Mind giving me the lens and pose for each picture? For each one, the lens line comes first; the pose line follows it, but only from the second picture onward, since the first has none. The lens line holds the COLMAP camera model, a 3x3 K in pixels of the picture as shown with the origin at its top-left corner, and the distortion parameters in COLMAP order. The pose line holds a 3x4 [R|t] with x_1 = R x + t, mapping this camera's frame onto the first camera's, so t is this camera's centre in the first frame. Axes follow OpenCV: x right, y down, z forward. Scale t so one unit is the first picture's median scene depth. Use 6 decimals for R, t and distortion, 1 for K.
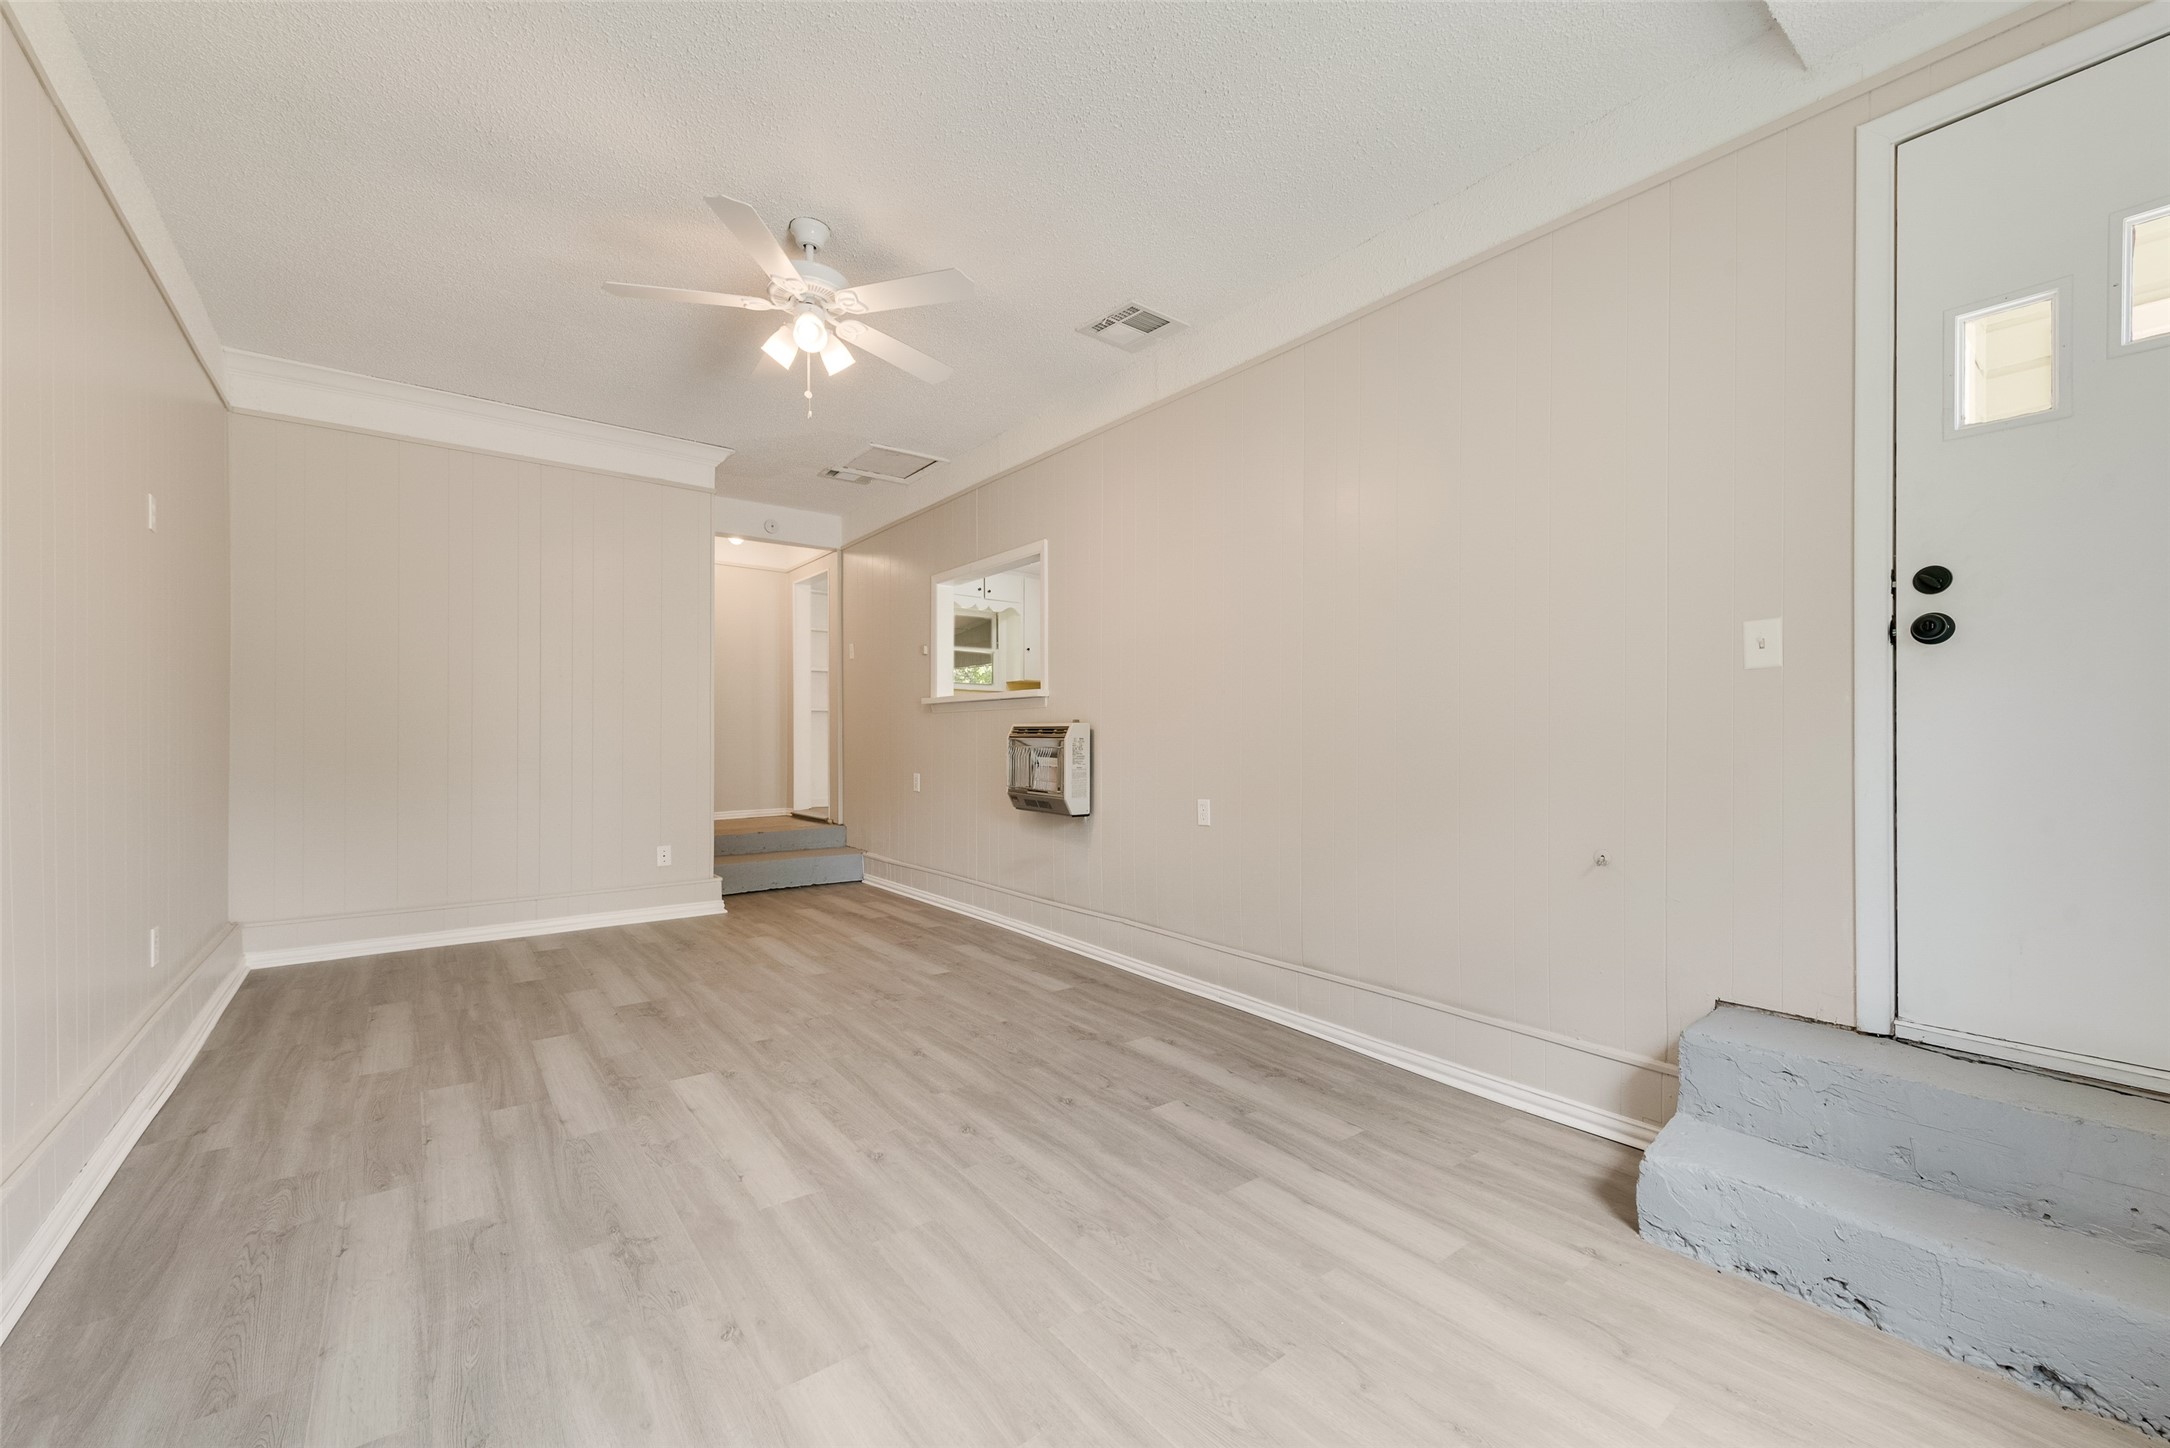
lens RADIAL K [[854.7, 0, 1086.6], [0, 854.7, 738.3], [0, 0, 1]] dist [0.021753, -0.000183]
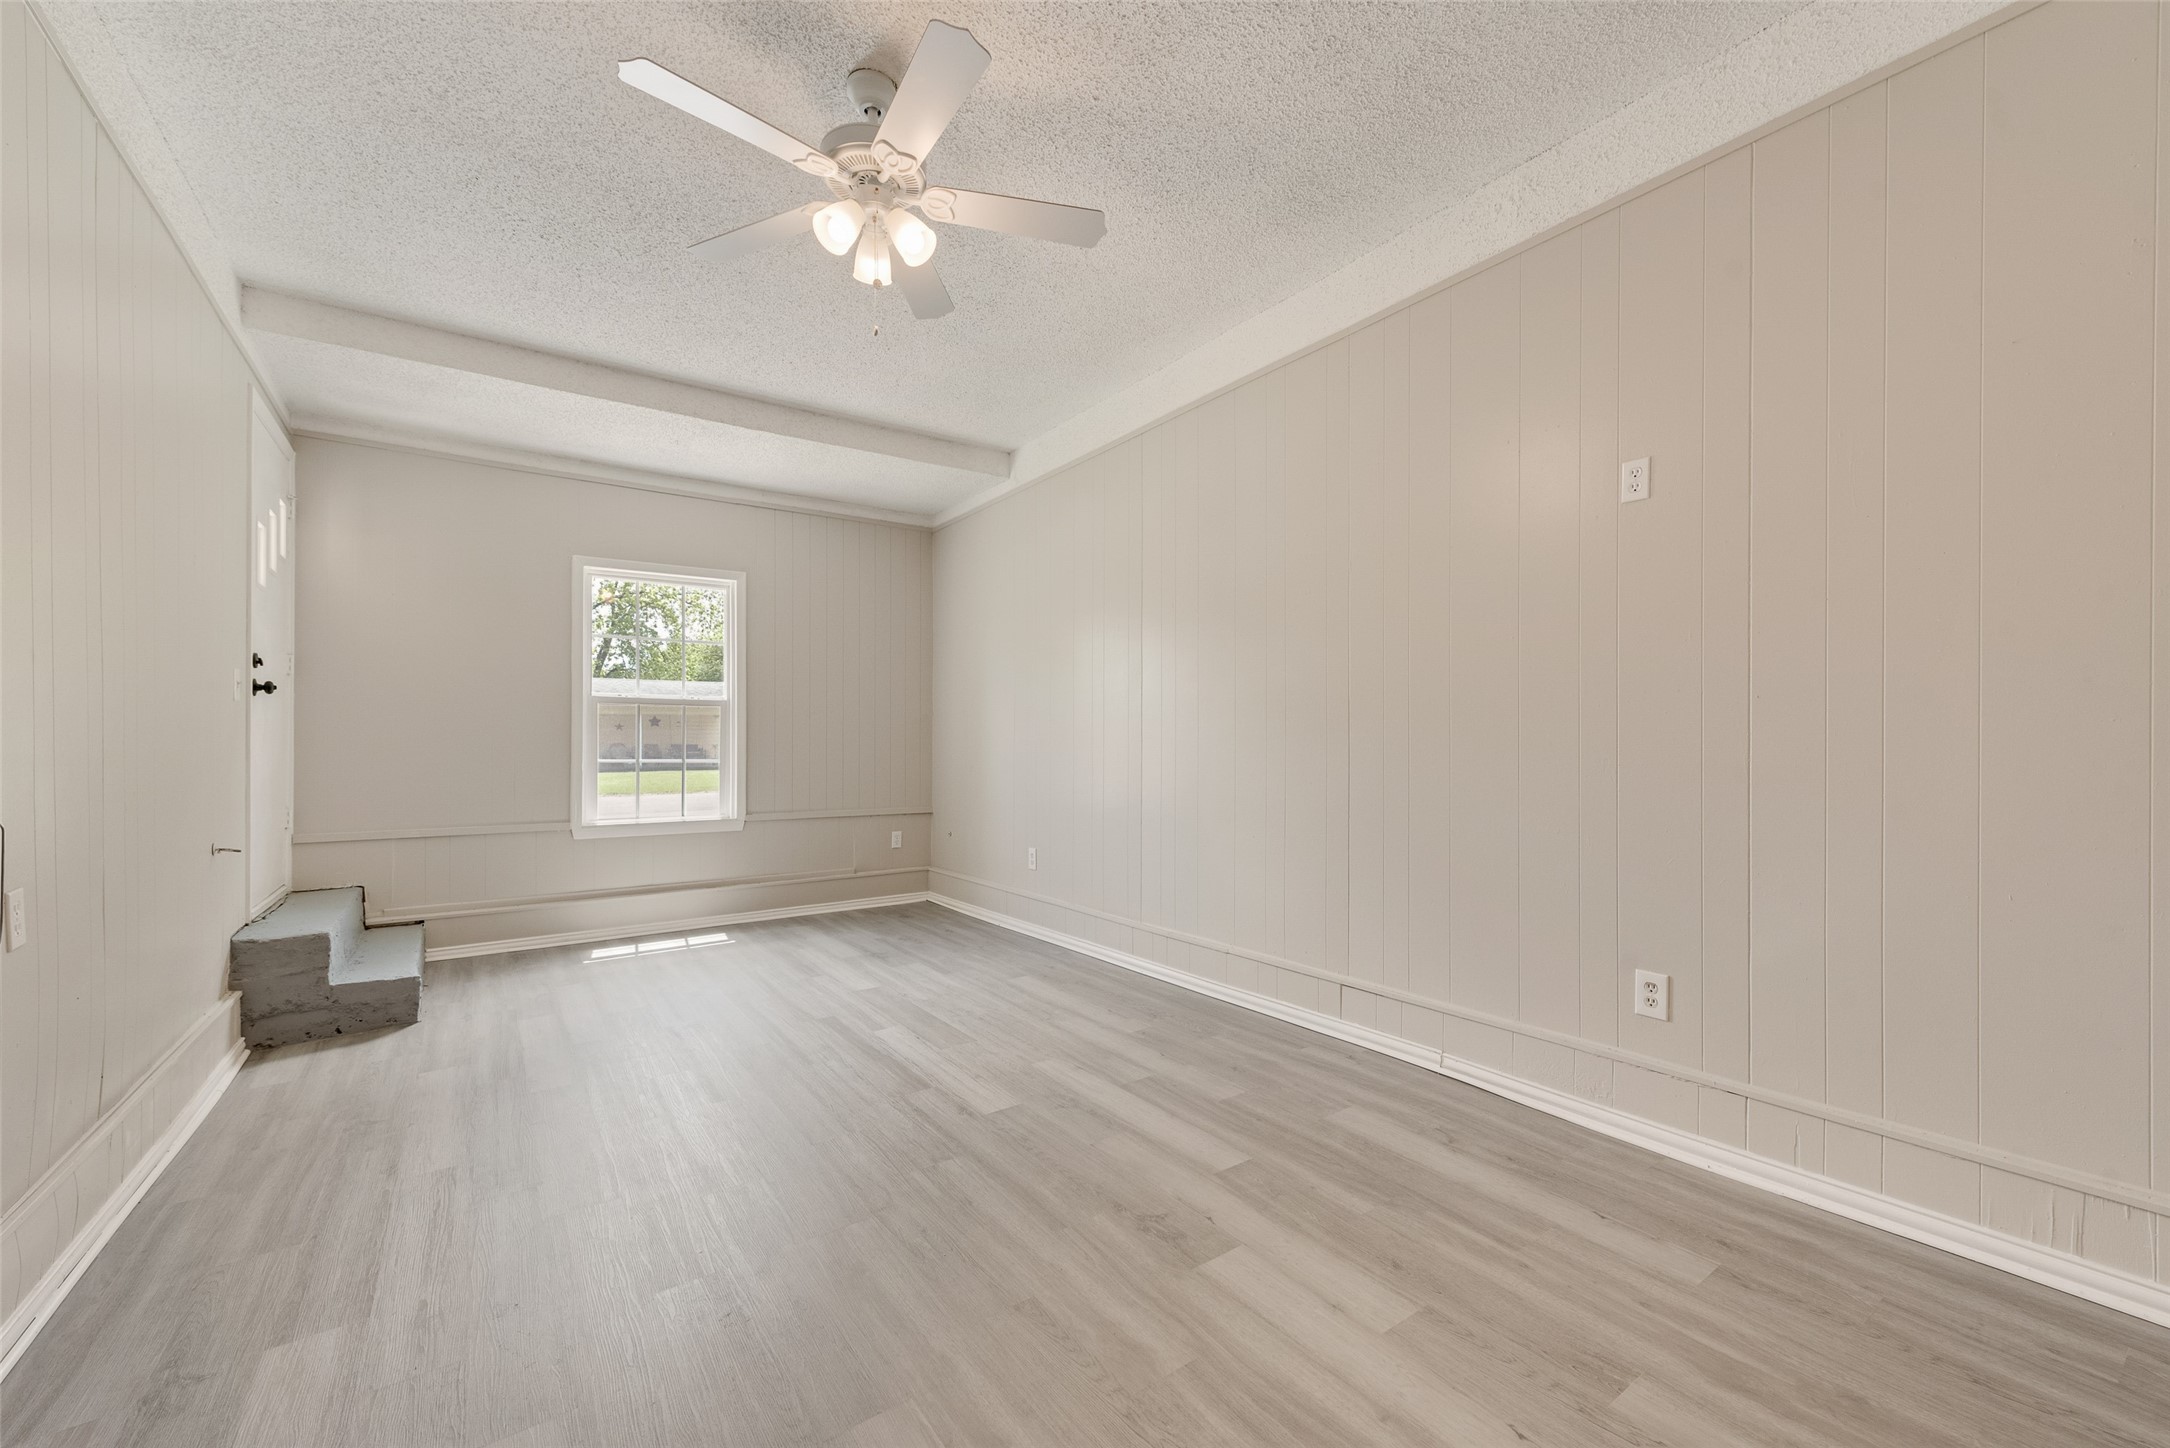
lens RADIAL K [[854.7, 0, 1086.6], [0, 854.7, 738.3], [0, 0, 1]] dist [0.021753, -0.000183]
pose [[-0.998860, 0.006623, 0.047277, -0.617811], [0.006544, 0.999977, -0.001831, -0.006197], [-0.047289, -0.001519, -0.998880, 1.994526]]
